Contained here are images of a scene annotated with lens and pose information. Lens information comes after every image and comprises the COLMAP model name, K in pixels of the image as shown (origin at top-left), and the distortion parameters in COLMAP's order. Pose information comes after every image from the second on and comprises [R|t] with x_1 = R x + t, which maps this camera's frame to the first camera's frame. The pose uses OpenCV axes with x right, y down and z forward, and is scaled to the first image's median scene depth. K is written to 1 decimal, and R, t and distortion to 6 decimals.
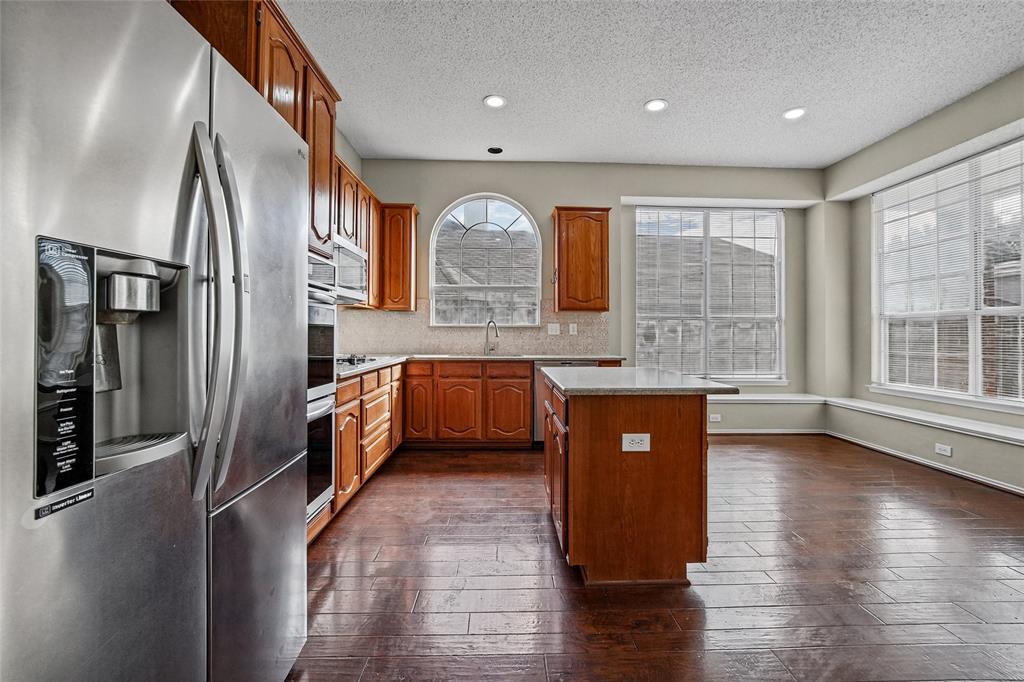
lens RADIAL K [[401.7, 0, 516.7], [0, 401.7, 331.3], [0, 0, 1]] dist [-0.001795, -0.000133]
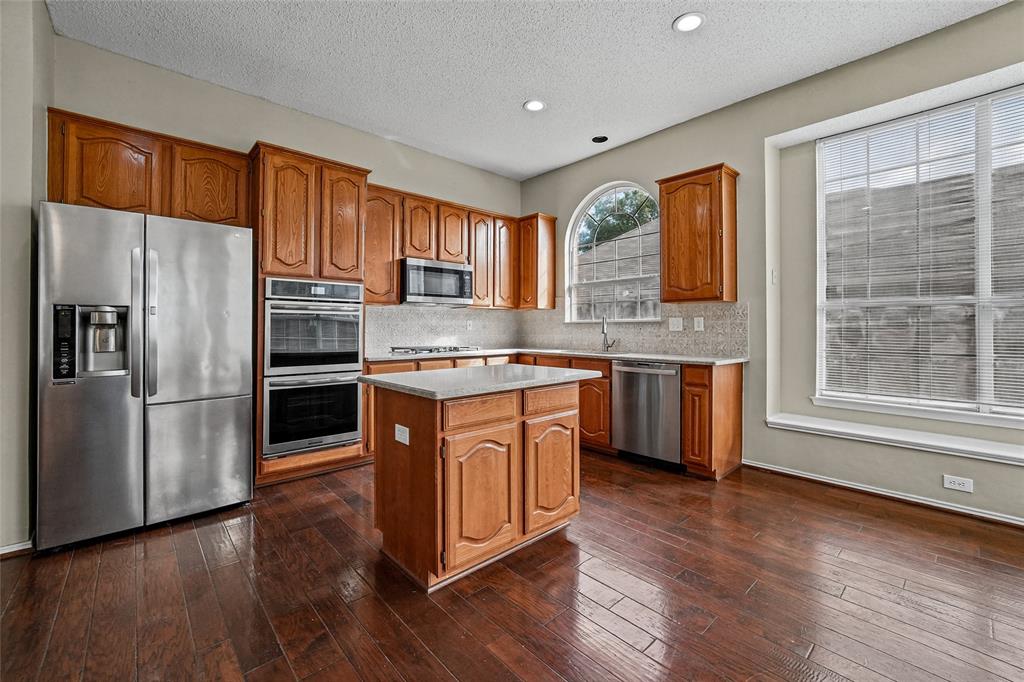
lens RADIAL K [[415.2, 0, 542.0], [0, 415.2, 323.4], [0, 0, 1]] dist [-0.010289, -0.000176]
pose [[0.685178, -0.011049, -0.728292, 0.621128], [0.006430, 0.999938, -0.009121, -0.001496], [0.728347, 0.001567, 0.685206, 0.239005]]
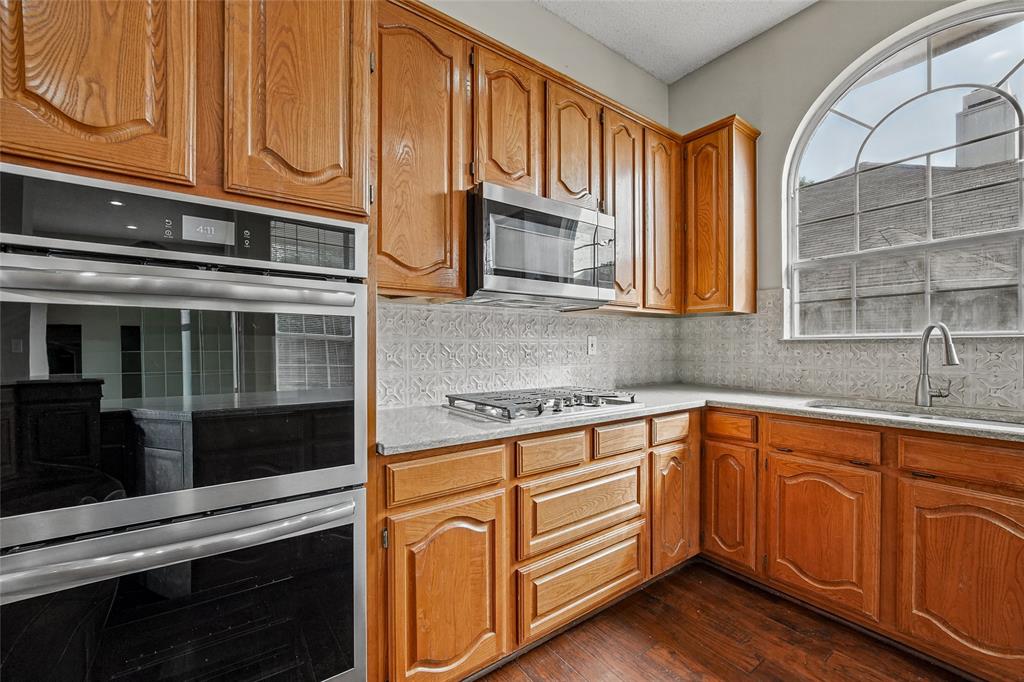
lens RADIAL K [[425.0, 0, 537.8], [0, 425.0, 347.6], [0, 0, 1]] dist [-0.001768, -0.000018]
pose [[0.586750, -0.004472, -0.809756, 0.052745], [0.009405, 0.999955, 0.001293, -0.007812], [0.809713, -0.008374, 0.586766, 0.478113]]
